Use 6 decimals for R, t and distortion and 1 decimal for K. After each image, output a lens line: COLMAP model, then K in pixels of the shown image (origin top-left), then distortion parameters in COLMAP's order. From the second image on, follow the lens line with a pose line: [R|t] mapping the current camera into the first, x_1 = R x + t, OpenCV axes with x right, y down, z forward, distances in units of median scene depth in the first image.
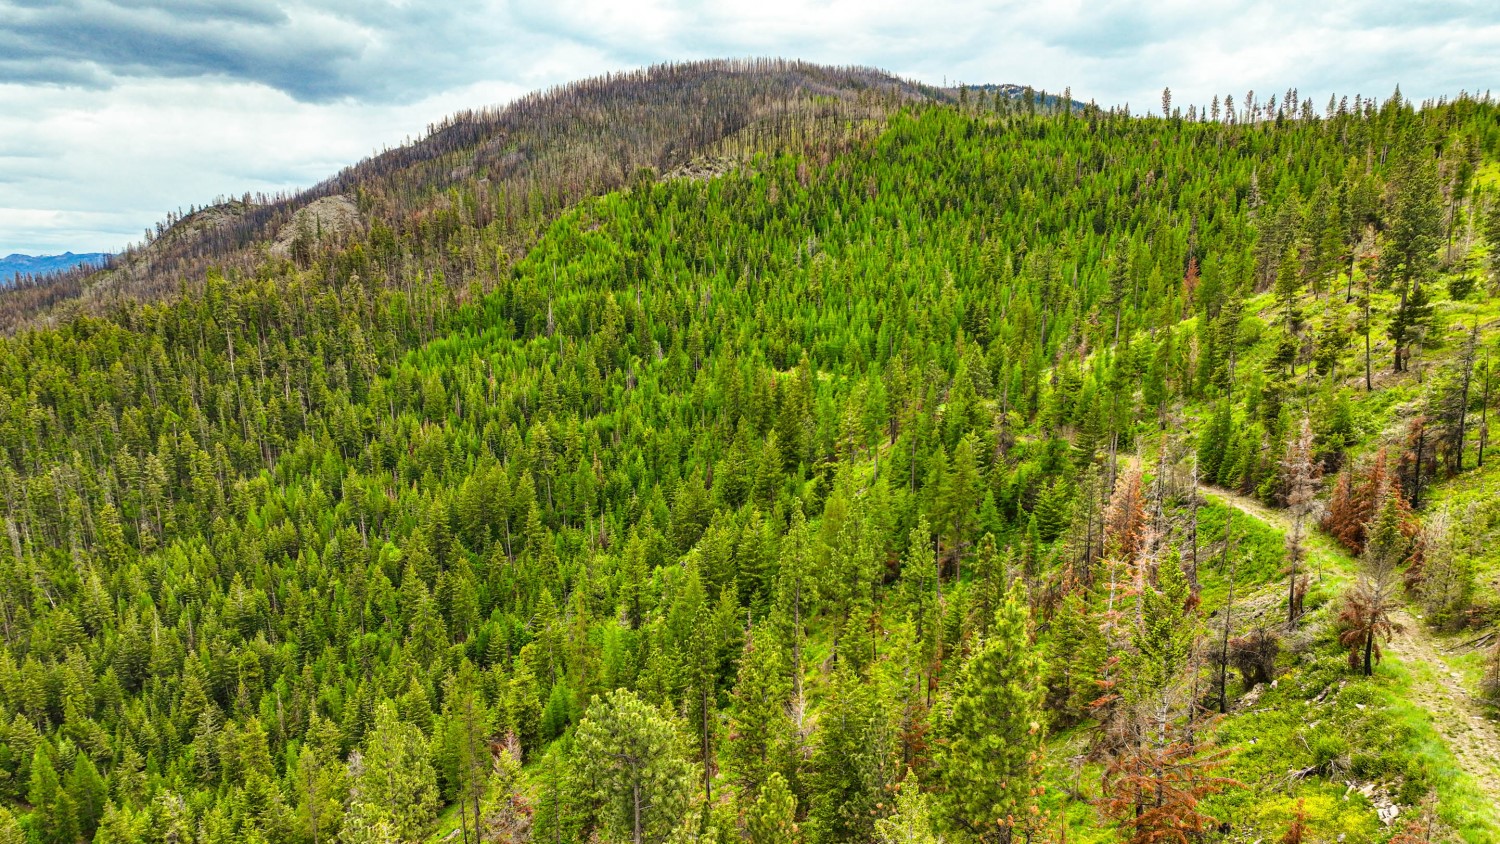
lens RADIAL K [[1096.3, 0, 728.6], [0, 1096.3, 560.6], [0, 0, 1]] dist [-0.002085, 0.018932]
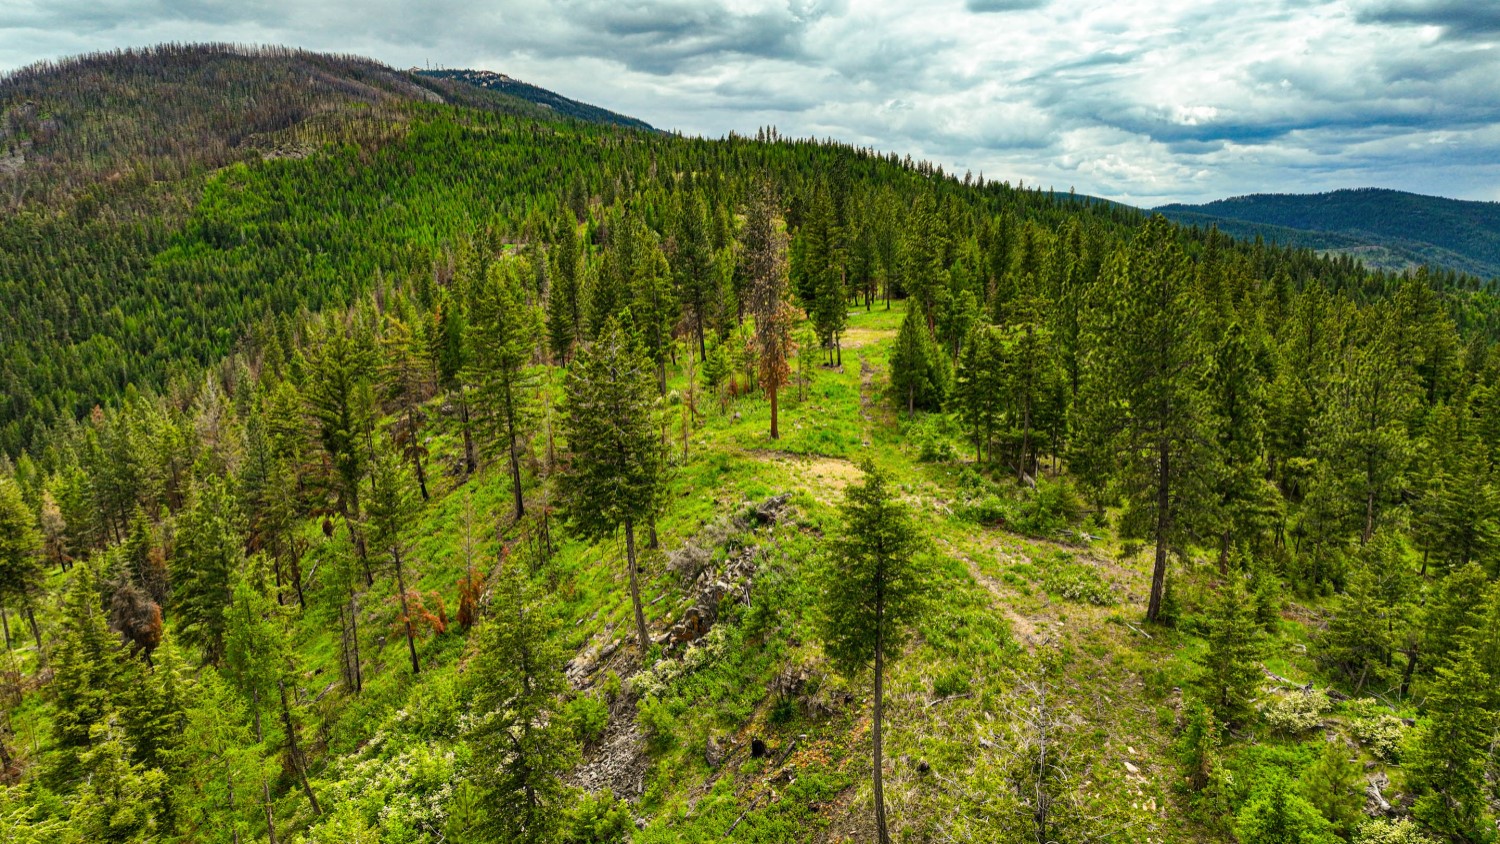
lens RADIAL K [[1096.3, 0, 768.5], [0, 1096.3, 482.0], [0, 0, 1]] dist [-0.002085, 0.018932]
pose [[0.891511, -0.096130, 0.442681, -0.289610], [0.114528, 0.993308, -0.014946, 0.388424], [-0.438282, 0.064024, 0.896554, -1.229697]]
